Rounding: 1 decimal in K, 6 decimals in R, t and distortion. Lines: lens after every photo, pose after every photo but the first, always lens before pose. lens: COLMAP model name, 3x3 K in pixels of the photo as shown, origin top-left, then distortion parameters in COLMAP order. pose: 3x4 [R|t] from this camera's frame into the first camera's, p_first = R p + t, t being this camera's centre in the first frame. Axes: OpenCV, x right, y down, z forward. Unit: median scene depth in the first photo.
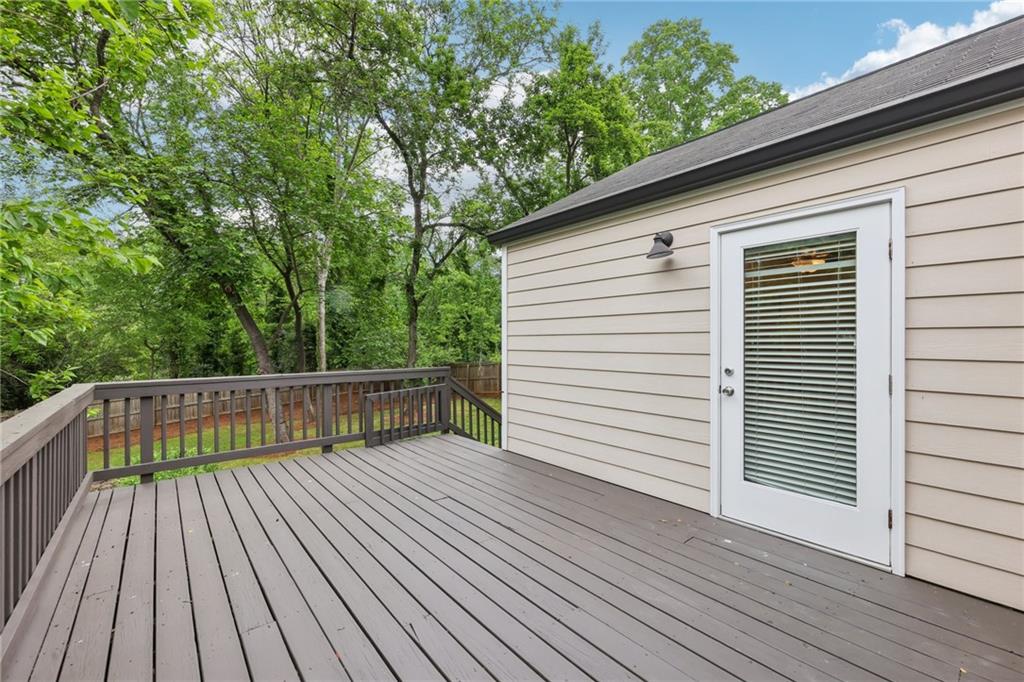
lens RADIAL K [[424.5, 0, 511.8], [0, 424.5, 338.6], [0, 0, 1]] dist [-0.001981, -0.000349]
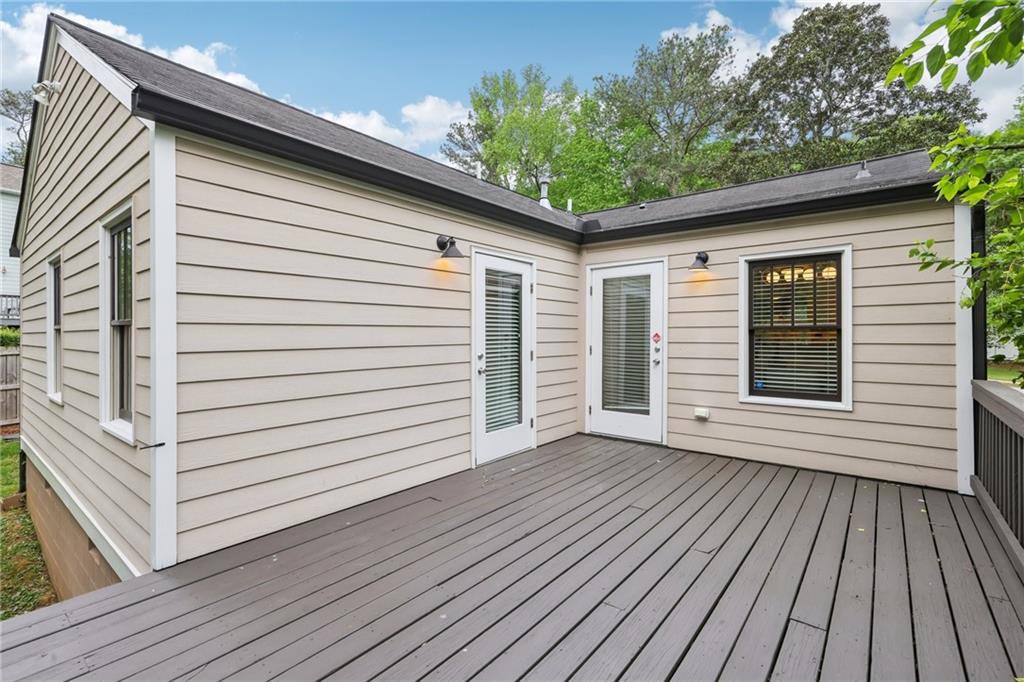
lens RADIAL K [[459.3, 0, 510.9], [0, 459.3, 335.5], [0, 0, 1]] dist [-0.001754, -0.000363]
pose [[-0.184248, -0.006266, 0.982860, -0.966648], [-0.003677, 0.999977, 0.005685, 0.001724], [-0.982873, -0.002566, -0.184267, 1.189431]]
